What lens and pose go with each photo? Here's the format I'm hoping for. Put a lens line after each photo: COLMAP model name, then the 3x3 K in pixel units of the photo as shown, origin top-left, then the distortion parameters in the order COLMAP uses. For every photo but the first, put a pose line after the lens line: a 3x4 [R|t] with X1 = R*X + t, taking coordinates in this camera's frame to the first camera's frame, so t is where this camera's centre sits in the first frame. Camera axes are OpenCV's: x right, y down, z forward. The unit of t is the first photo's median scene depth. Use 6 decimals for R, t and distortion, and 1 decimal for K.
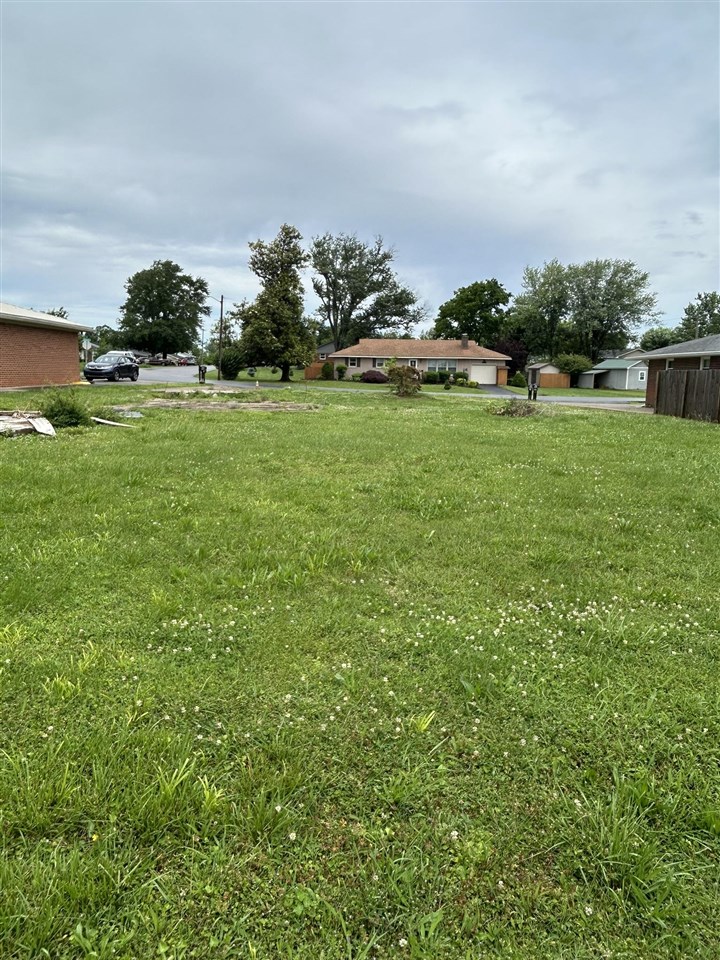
lens RADIAL K [[643.1, 0, 360.0], [0, 643.1, 480.0], [0, 0, 1]] dist [-0.004216, -0.018202]
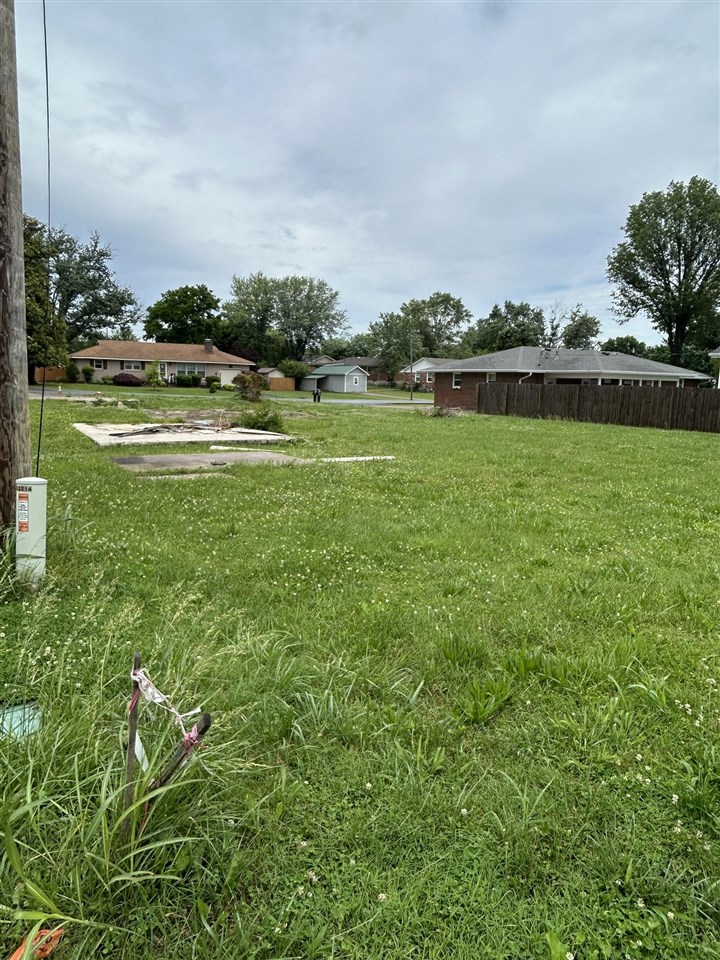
lens RADIAL K [[643.1, 0, 360.0], [0, 643.1, 480.0], [0, 0, 1]] dist [-0.004216, -0.018202]
pose [[0.861966, -0.068624, 0.502301, -0.148096], [0.068483, 0.997476, 0.018755, -0.001545], [-0.502320, 0.018232, 0.864490, -0.021048]]
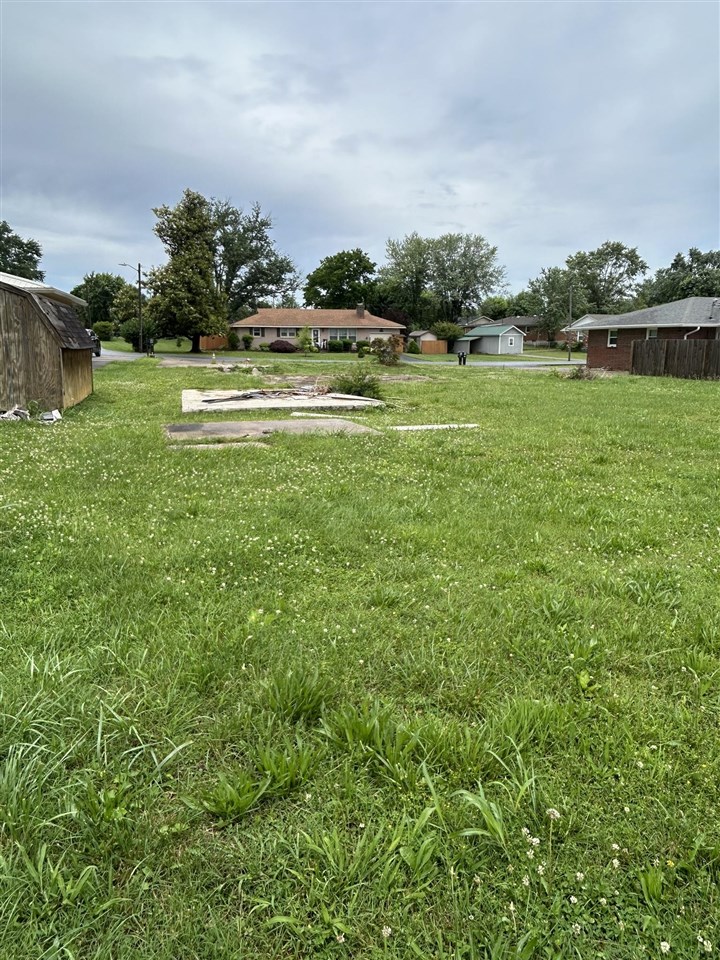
lens RADIAL K [[638.2, 0, 360.0], [0, 638.2, 480.0], [0, 0, 1]] dist [0.050790, -0.138375]
pose [[0.960216, -0.071913, 0.269840, -0.126495], [0.058023, 0.996563, 0.059115, -0.001396], [-0.273164, -0.041106, 0.961089, -0.018343]]
